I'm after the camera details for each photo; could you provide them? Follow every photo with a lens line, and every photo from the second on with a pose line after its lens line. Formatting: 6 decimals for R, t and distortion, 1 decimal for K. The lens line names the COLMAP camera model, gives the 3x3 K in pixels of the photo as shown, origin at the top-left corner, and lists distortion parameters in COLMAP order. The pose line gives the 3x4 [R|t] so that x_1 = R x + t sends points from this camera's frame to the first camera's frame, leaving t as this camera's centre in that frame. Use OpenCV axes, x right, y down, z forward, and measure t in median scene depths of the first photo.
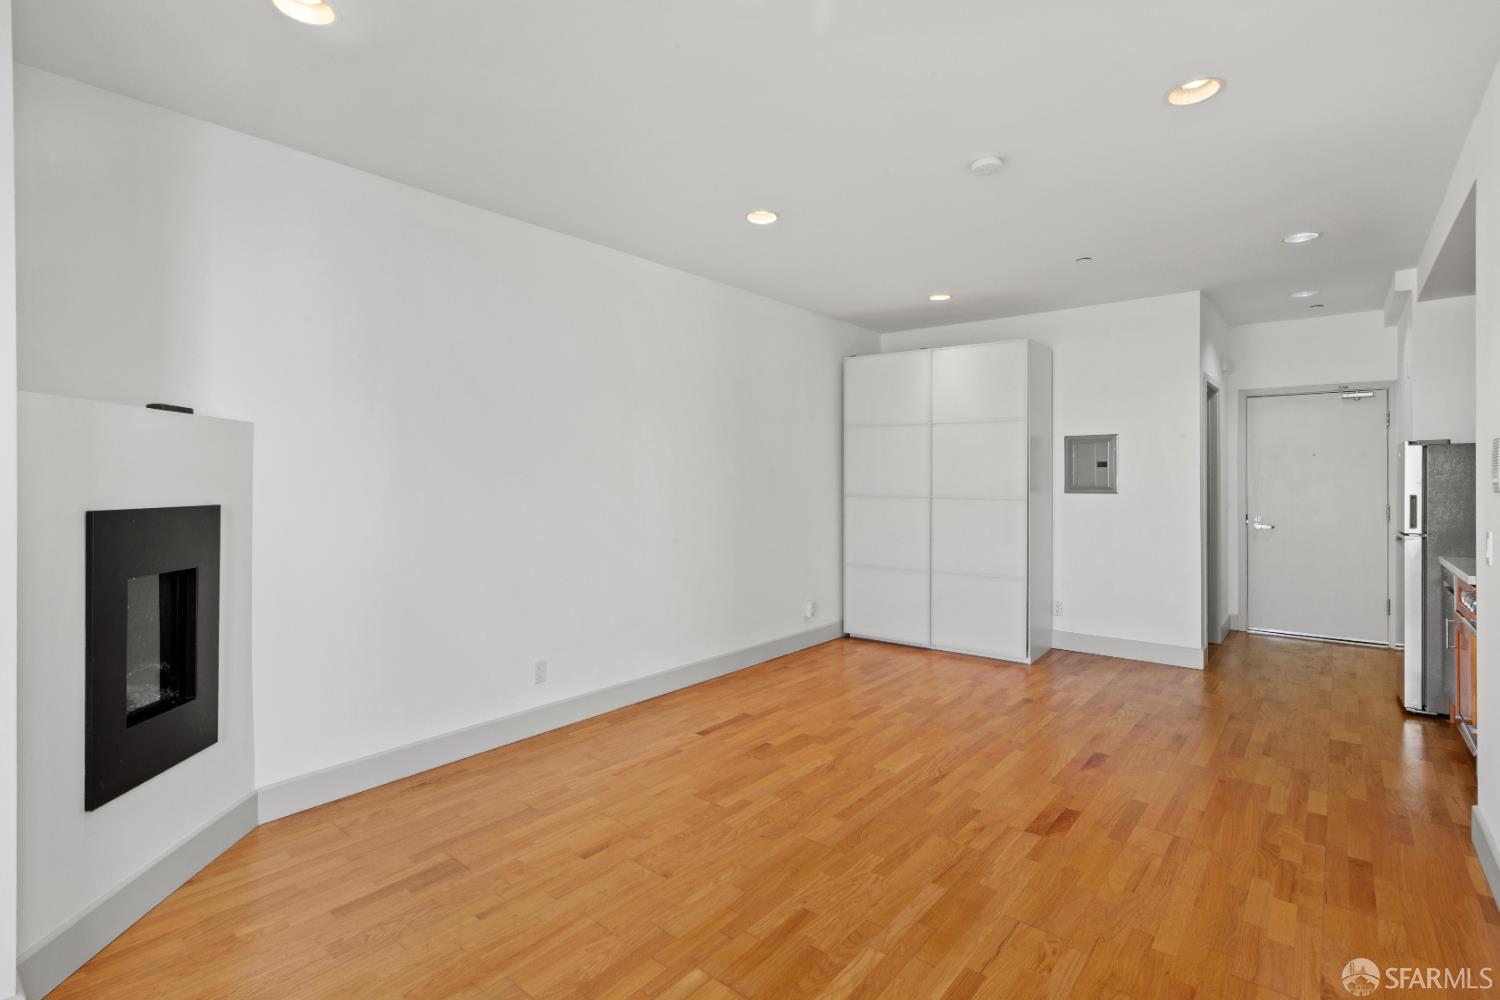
lens RADIAL K [[699.6, 0, 778.0], [0, 699.6, 479.6], [0, 0, 1]] dist [0.002526, 0.000344]
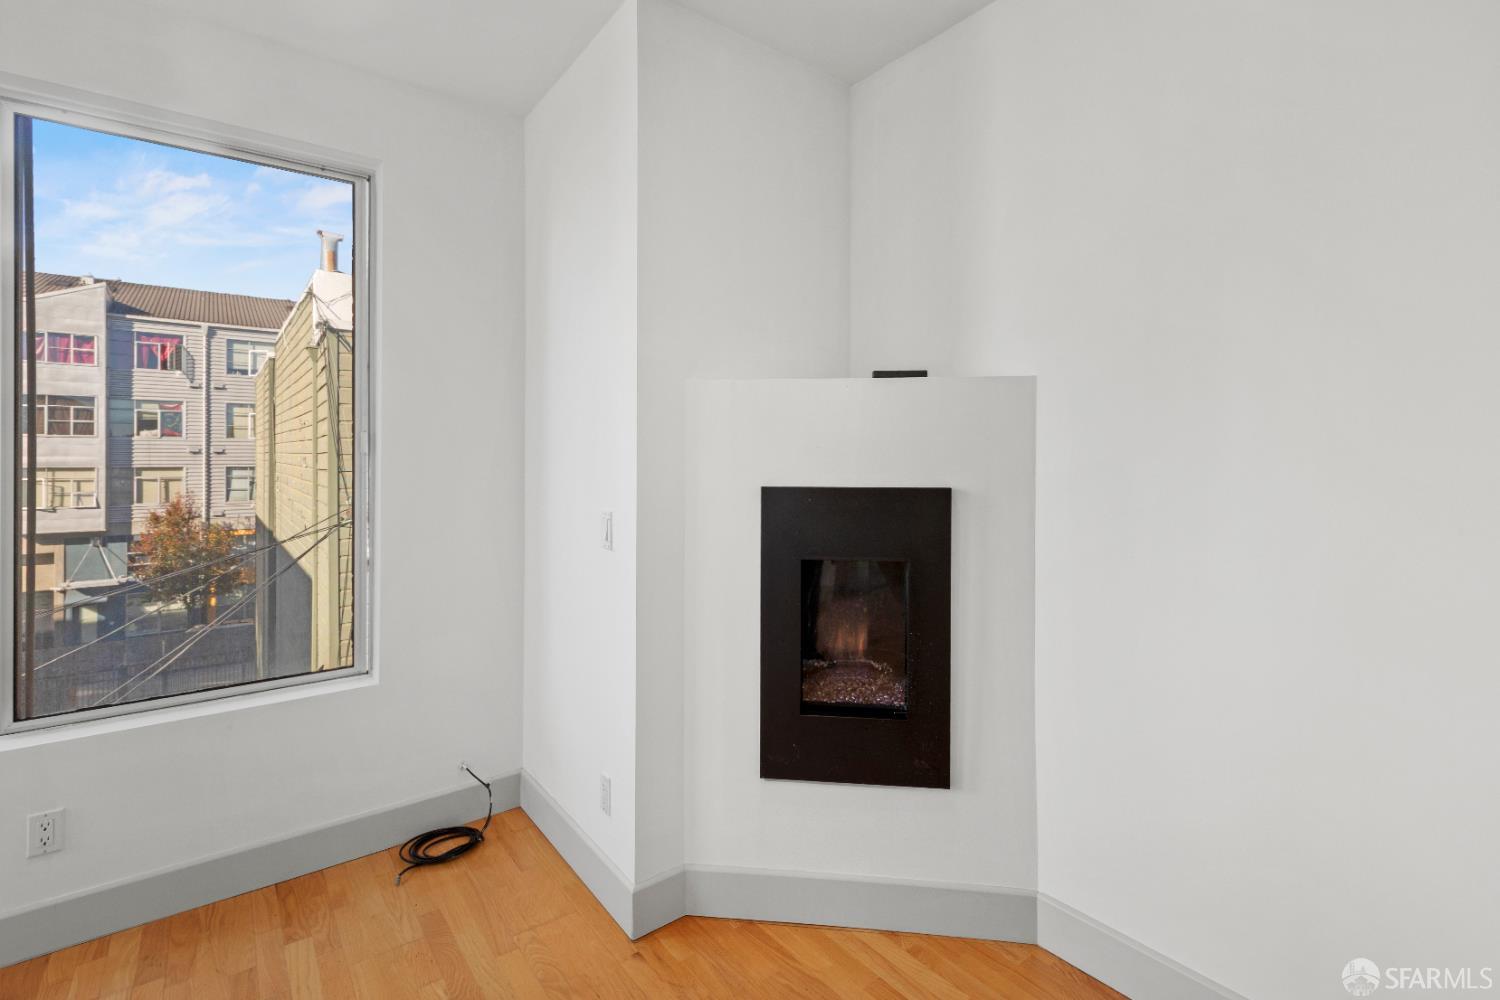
lens RADIAL K [[701.4, 0, 751.5], [0, 701.4, 455.4], [0, 0, 1]] dist [0.001948, 0.000173]
pose [[-0.250366, -0.001356, -0.968150, 0.013555], [0.003509, 0.999991, -0.002308, 0.000459], [0.968145, -0.003975, -0.250359, 0.716061]]
